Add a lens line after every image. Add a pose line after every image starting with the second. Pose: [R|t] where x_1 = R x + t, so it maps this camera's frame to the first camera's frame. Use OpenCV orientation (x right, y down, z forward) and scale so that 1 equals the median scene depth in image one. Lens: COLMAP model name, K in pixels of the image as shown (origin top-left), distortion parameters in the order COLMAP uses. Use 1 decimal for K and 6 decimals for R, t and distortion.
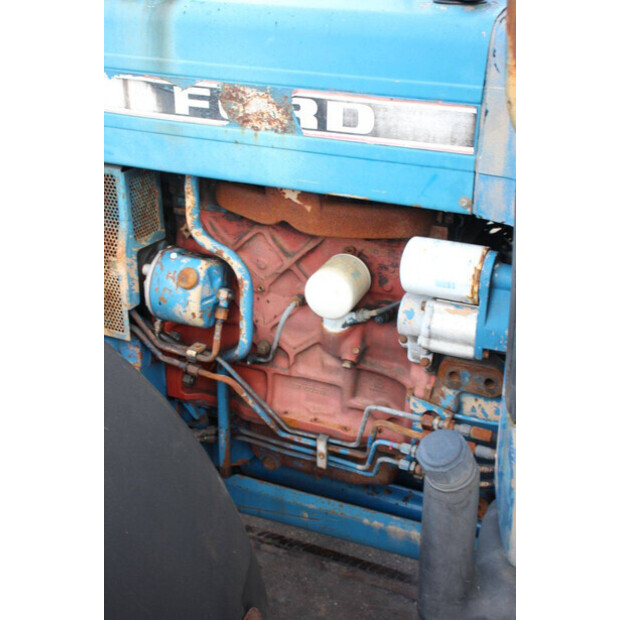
lens RADIAL K [[844.1, 0, 309.6], [0, 844.1, 309.5], [0, 0, 1]] dist [0.009995, 0.000000]
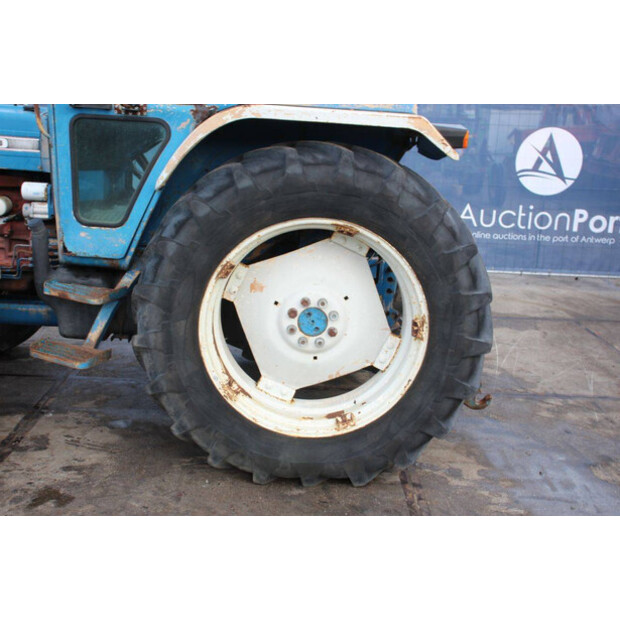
lens RADIAL K [[774.2, 0, 306.9], [0, 774.2, 296.2], [0, 0, 1]] dist [0.012422, 0.000000]
pose [[0.913217, -0.063055, 0.402566, -0.109396], [0.128925, 0.981911, -0.138666, 0.880871], [-0.386541, 0.178533, 0.904827, -1.972467]]
